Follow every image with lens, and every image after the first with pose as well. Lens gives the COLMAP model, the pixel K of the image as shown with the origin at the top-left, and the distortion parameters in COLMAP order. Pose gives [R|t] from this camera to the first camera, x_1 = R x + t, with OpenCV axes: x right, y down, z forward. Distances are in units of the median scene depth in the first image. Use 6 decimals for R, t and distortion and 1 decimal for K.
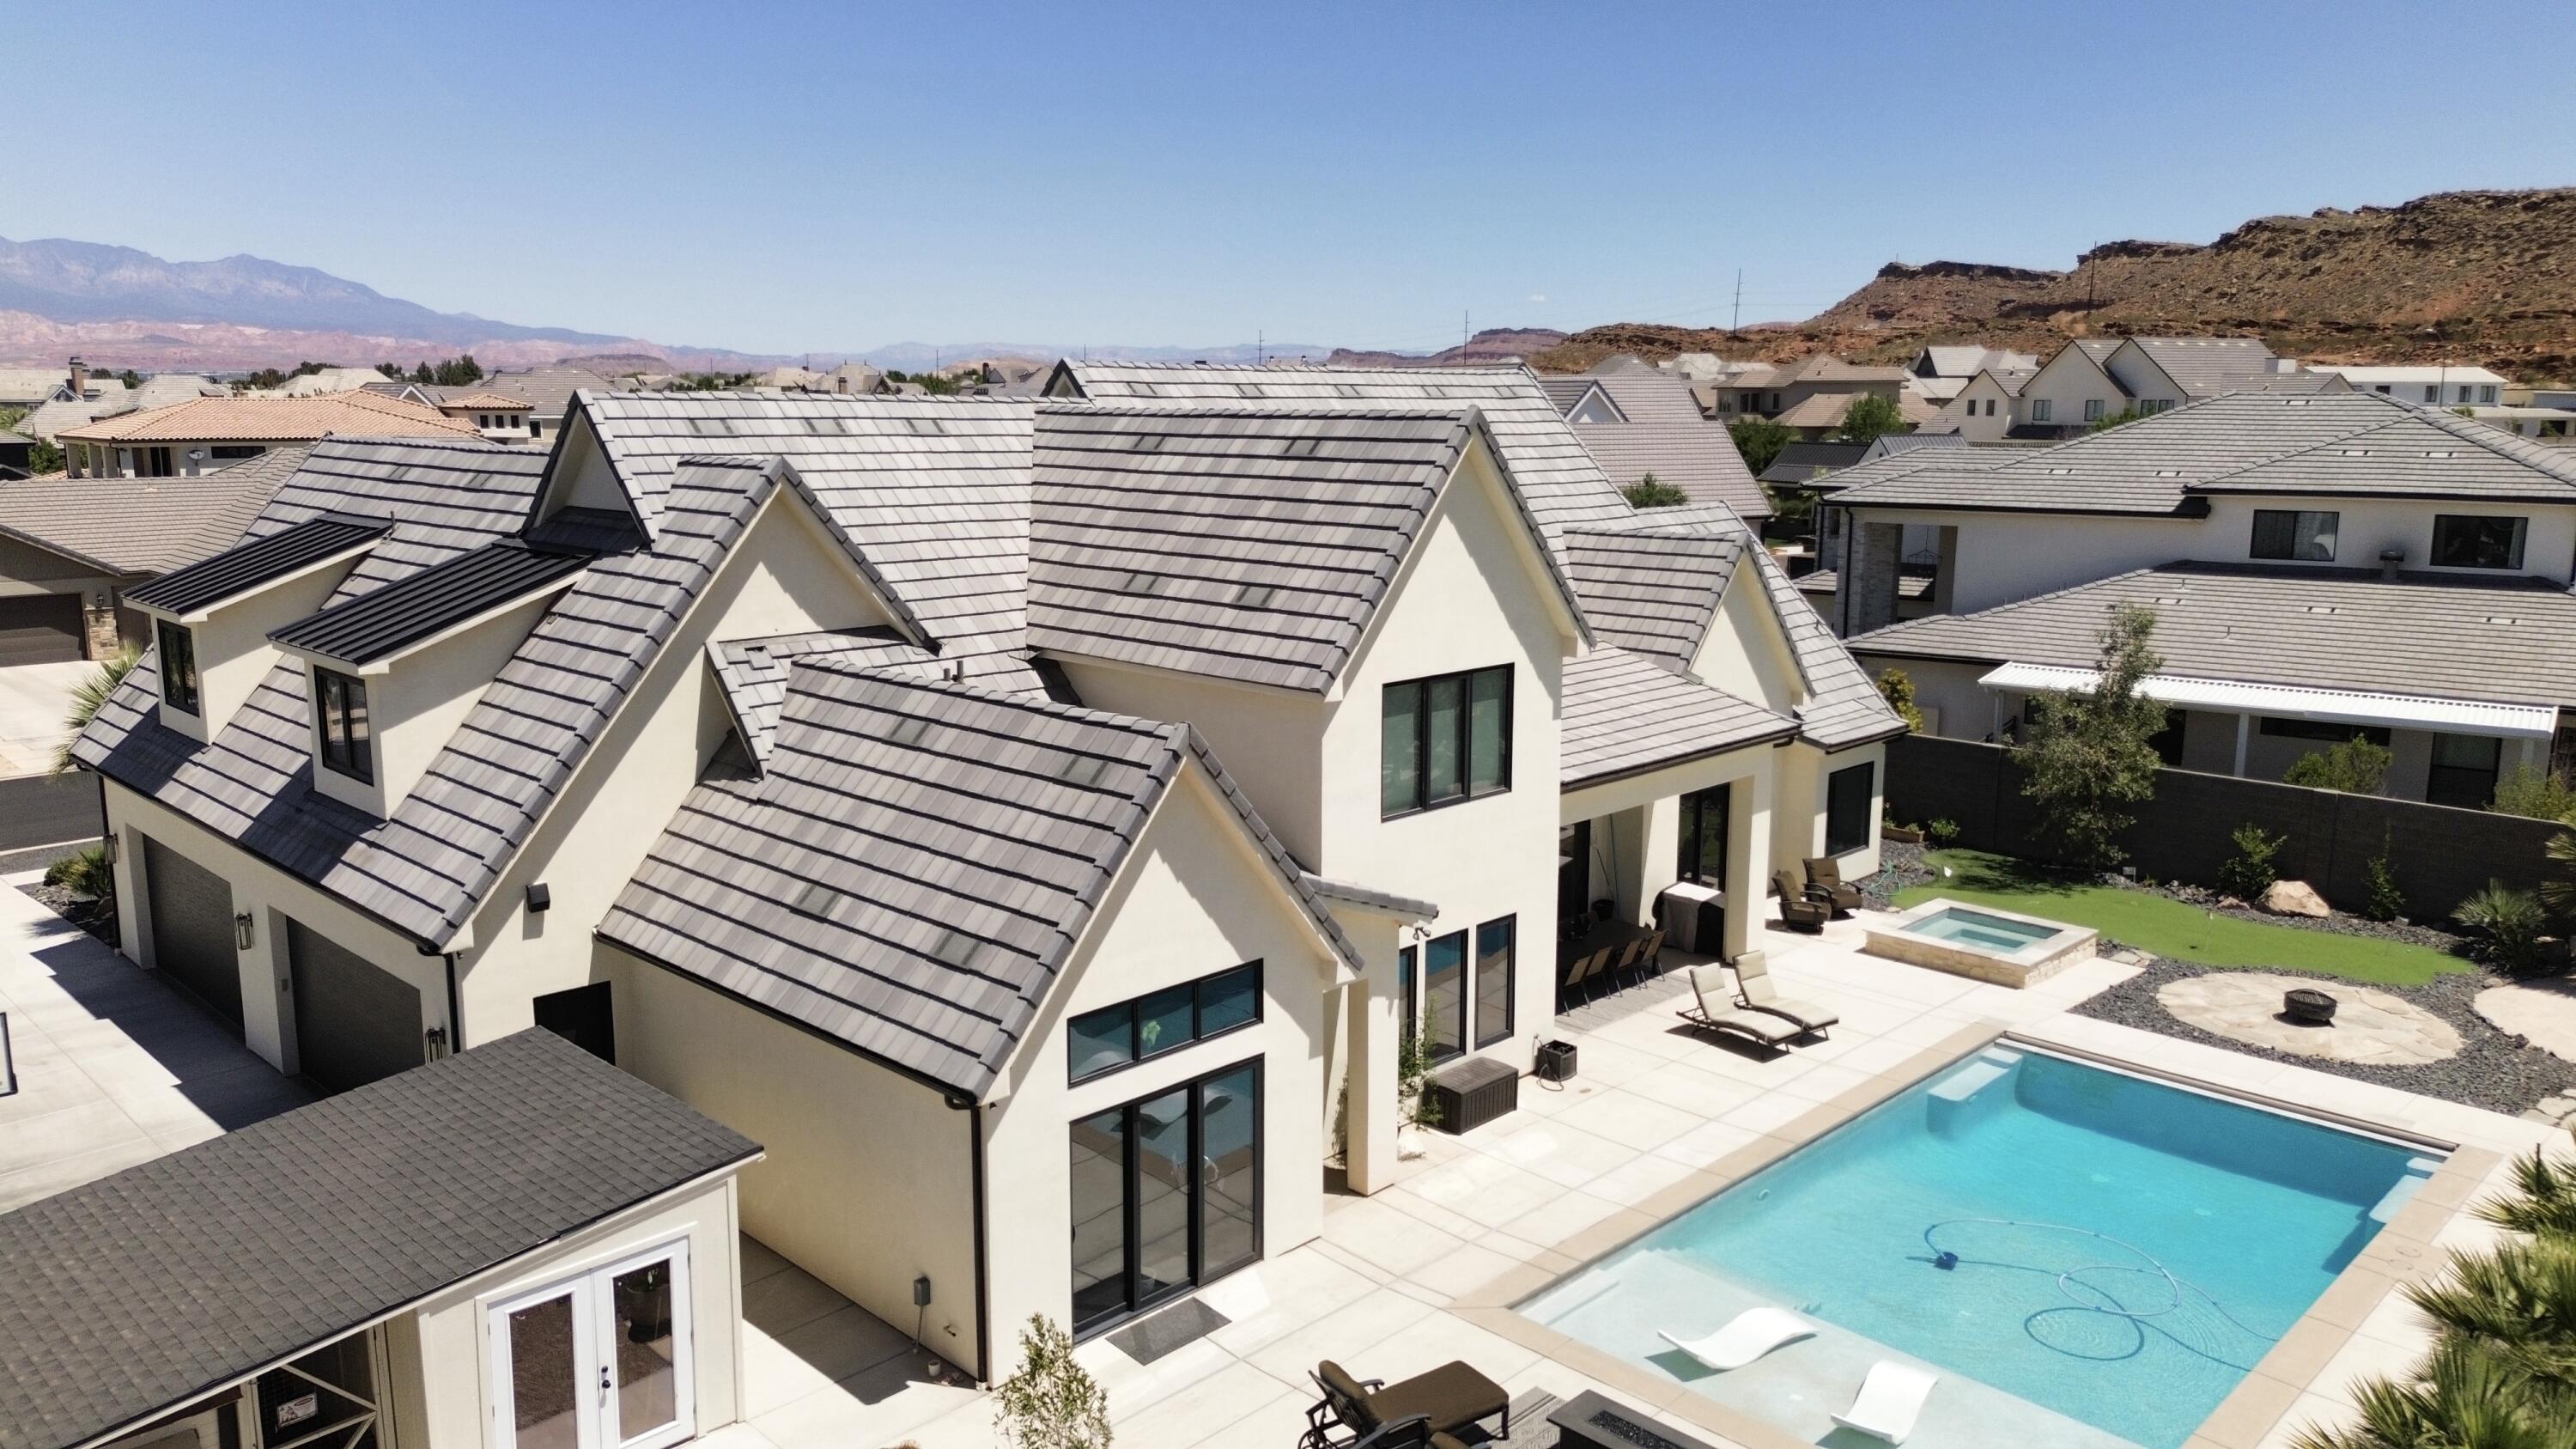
lens RADIAL K [[1823.3, 0, 1281.3], [0, 1823.3, 716.5], [0, 0, 1]] dist [0.081005, -0.087334]
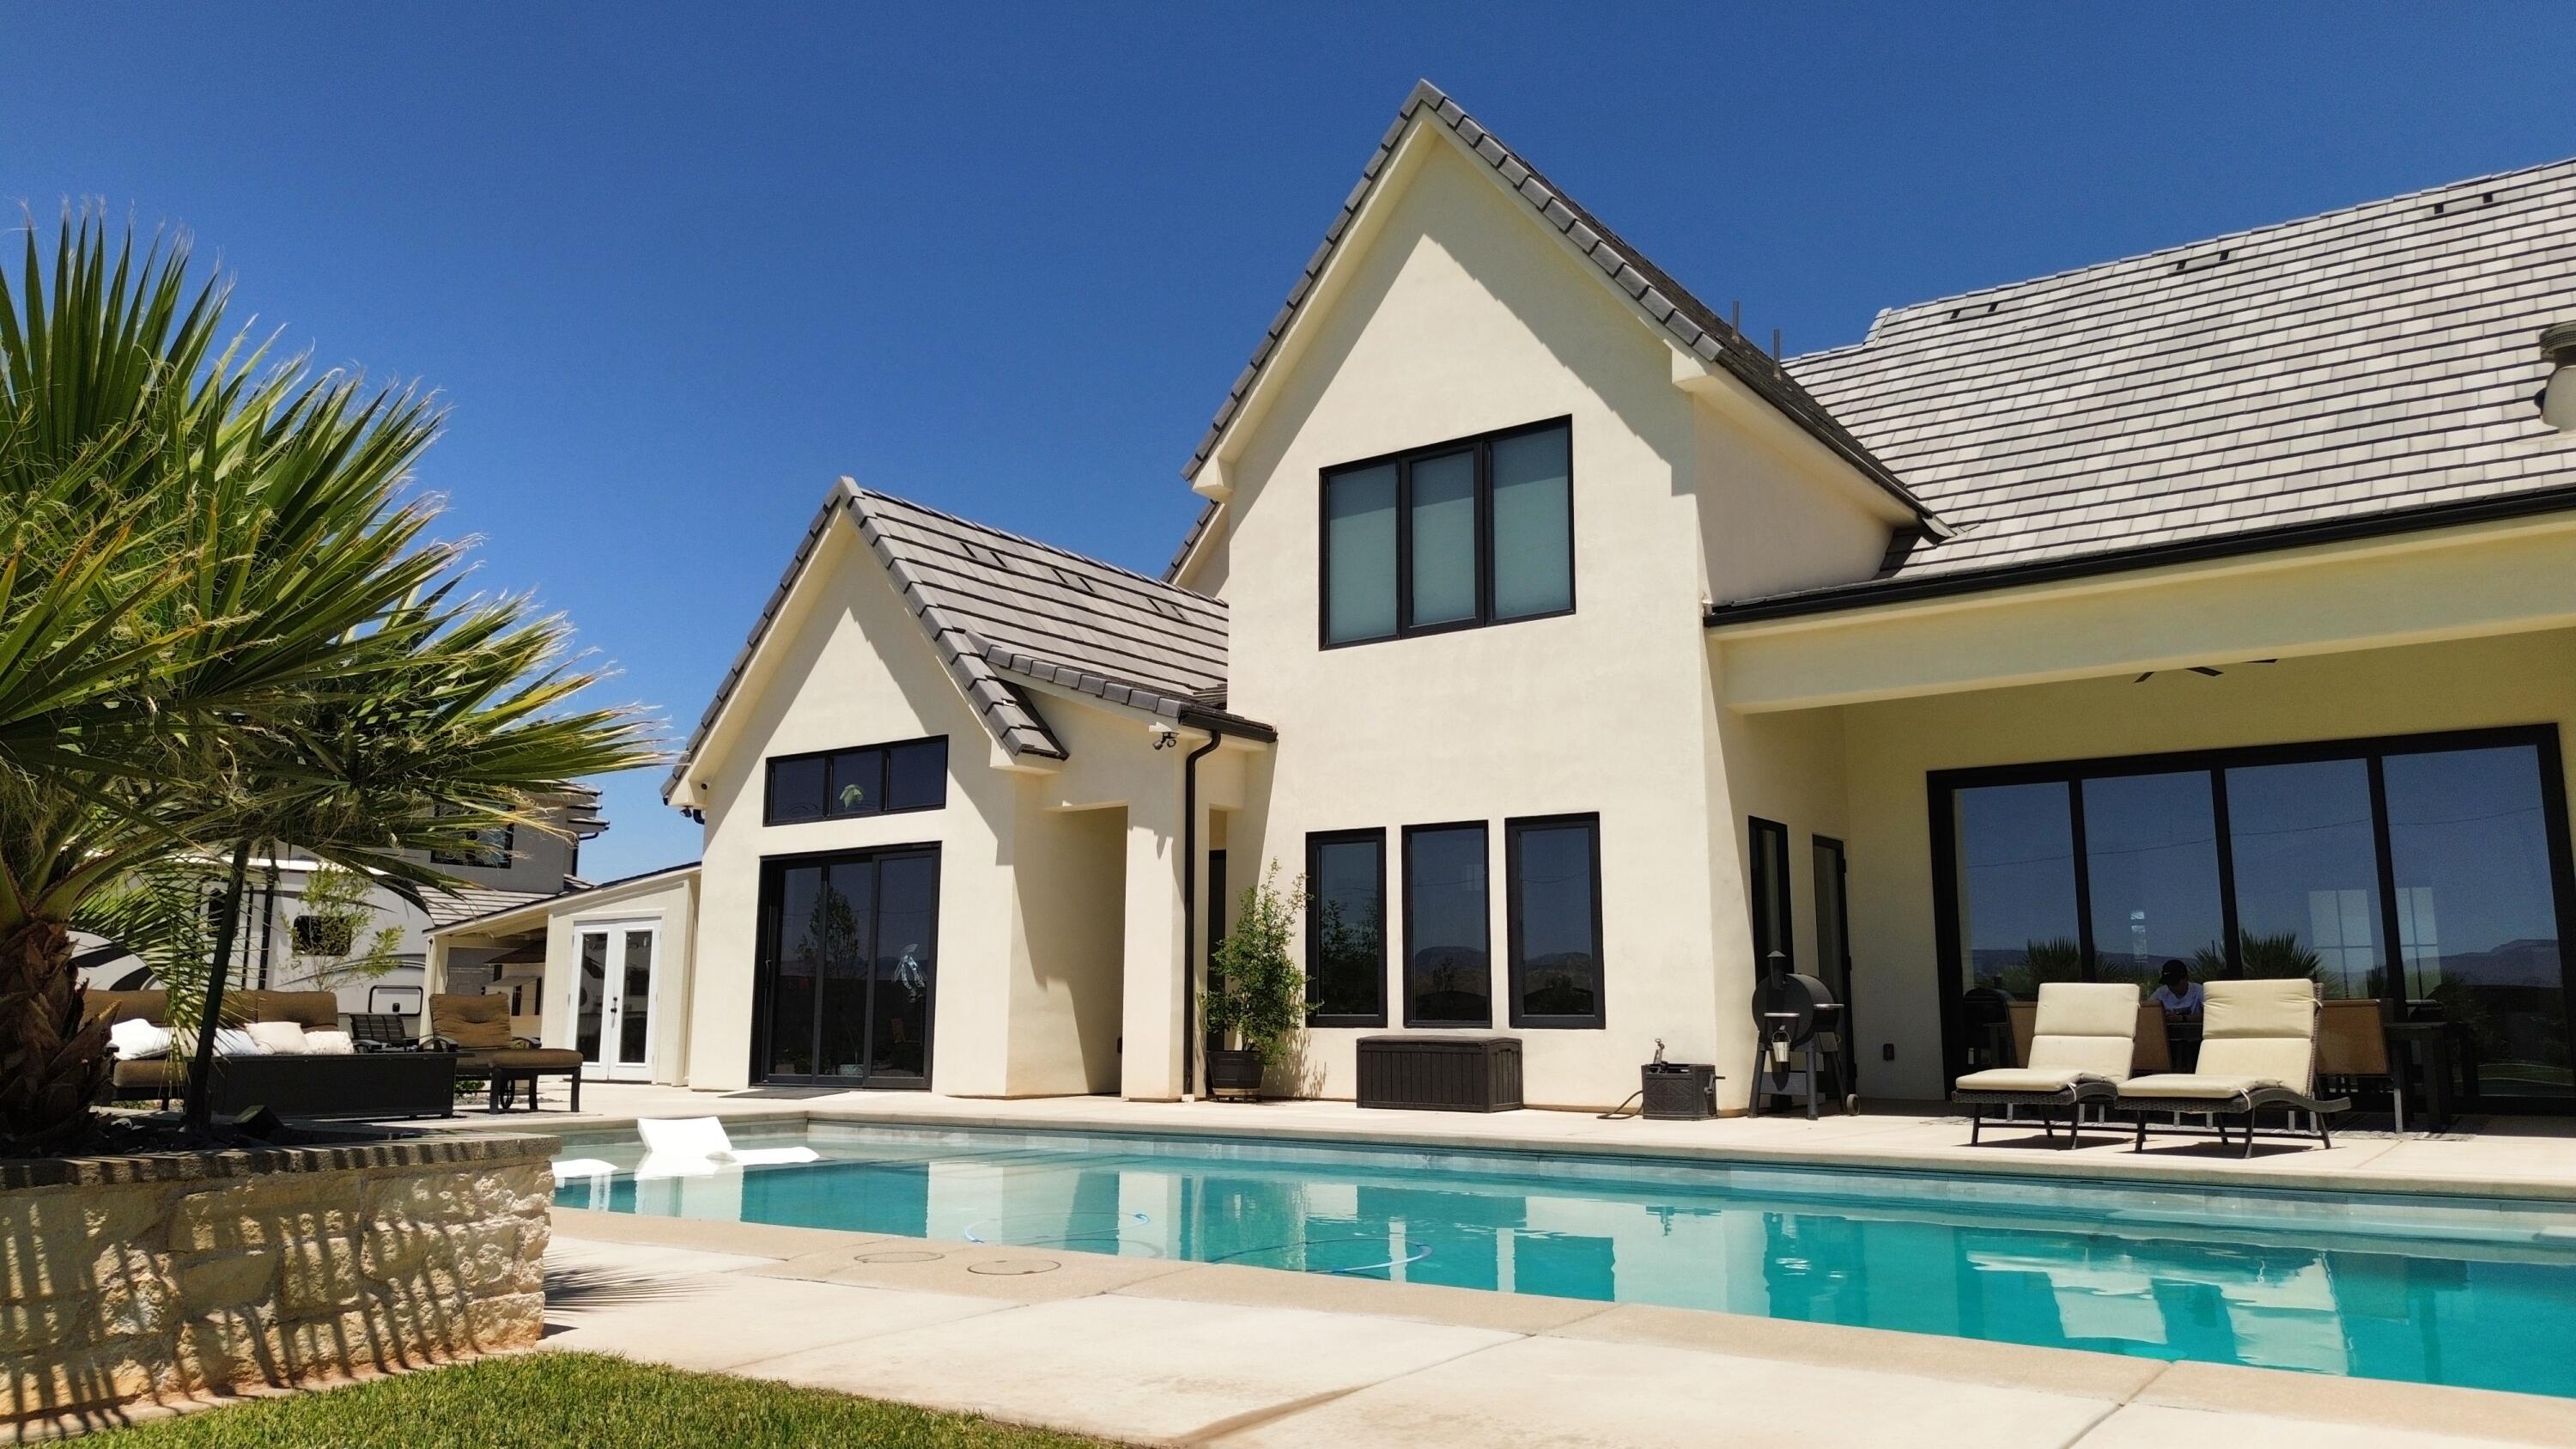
lens RADIAL K [[1808.8, 0, 1288.0], [0, 1808.8, 724.5], [0, 0, 1]] dist [0.084990, -0.075312]
pose [[0.165792, -0.163700, -0.972479, 0.708269], [-0.170033, 0.966613, -0.191700, 0.214096], [0.971392, 0.197135, 0.132422, 0.820792]]
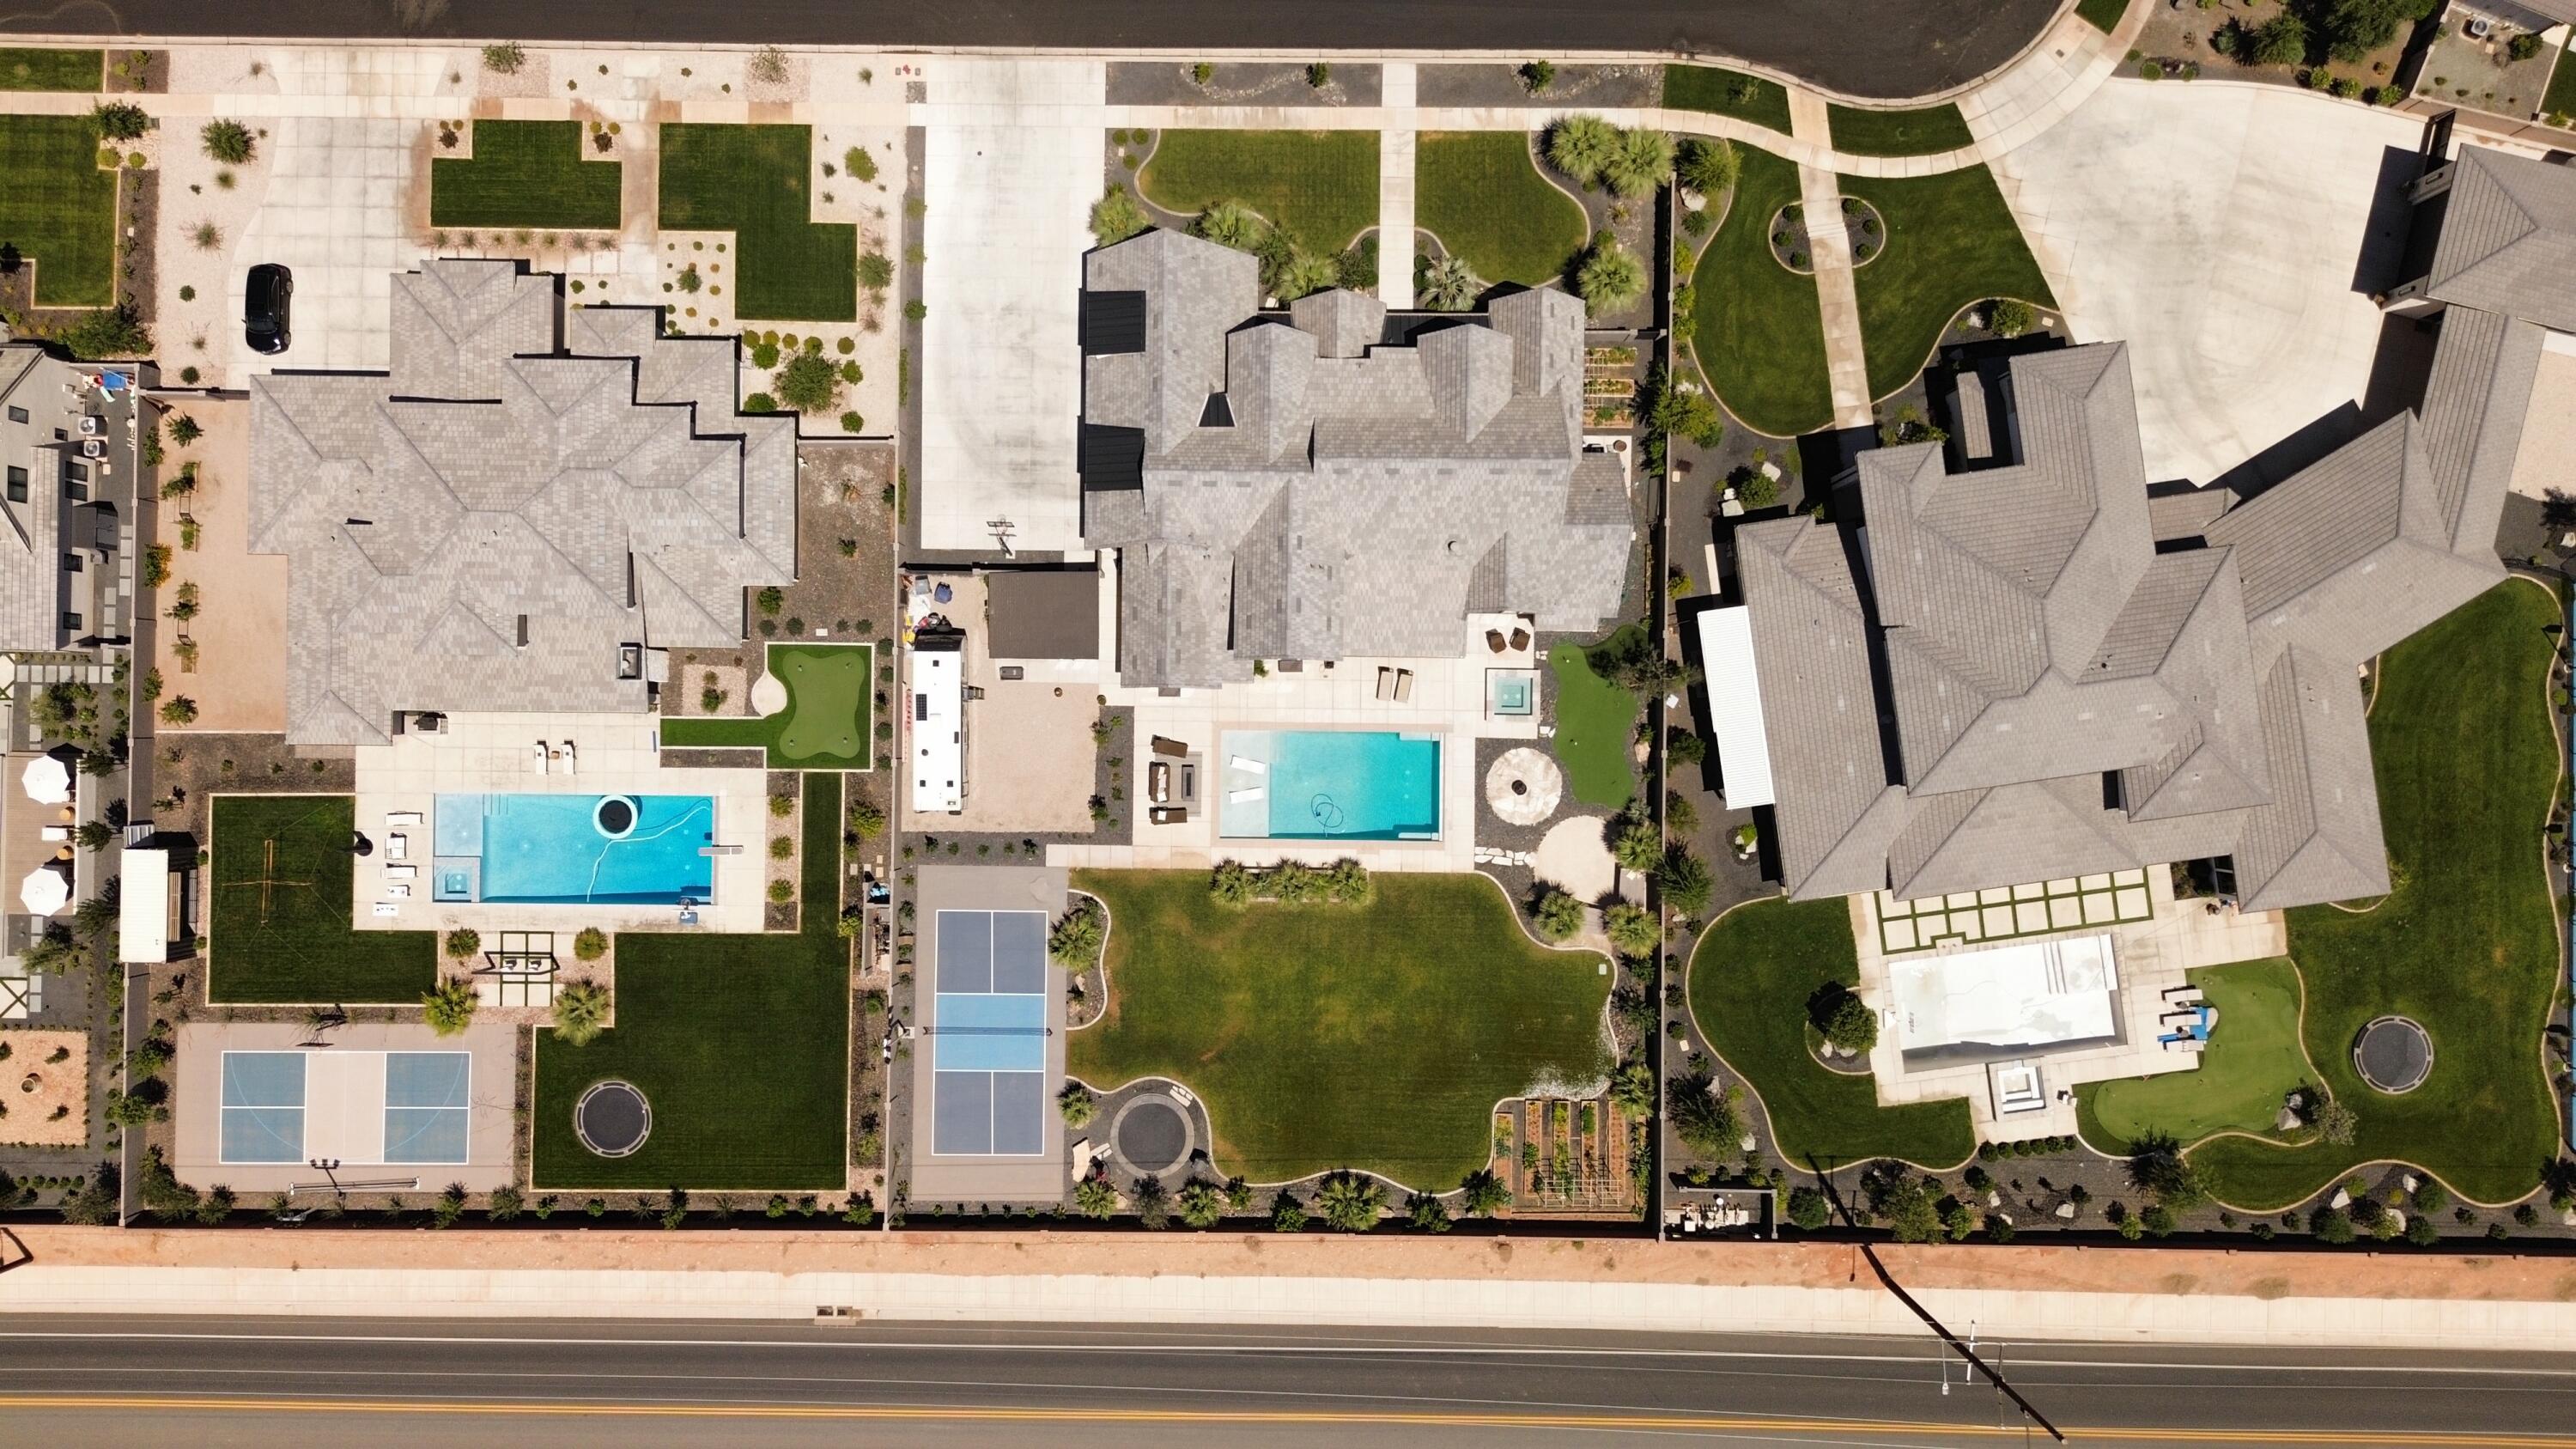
lens RADIAL K [[1811.9, 0, 1283.6], [0, 1811.9, 724.0], [0, 0, 1]] dist [0.098018, -0.119035]
pose [[0.696162, 0.717537, -0.022318, 0.265292], [-0.112745, 0.139983, 0.983714, -3.656645], [0.708976, -0.682309, 0.178349, 0.176938]]
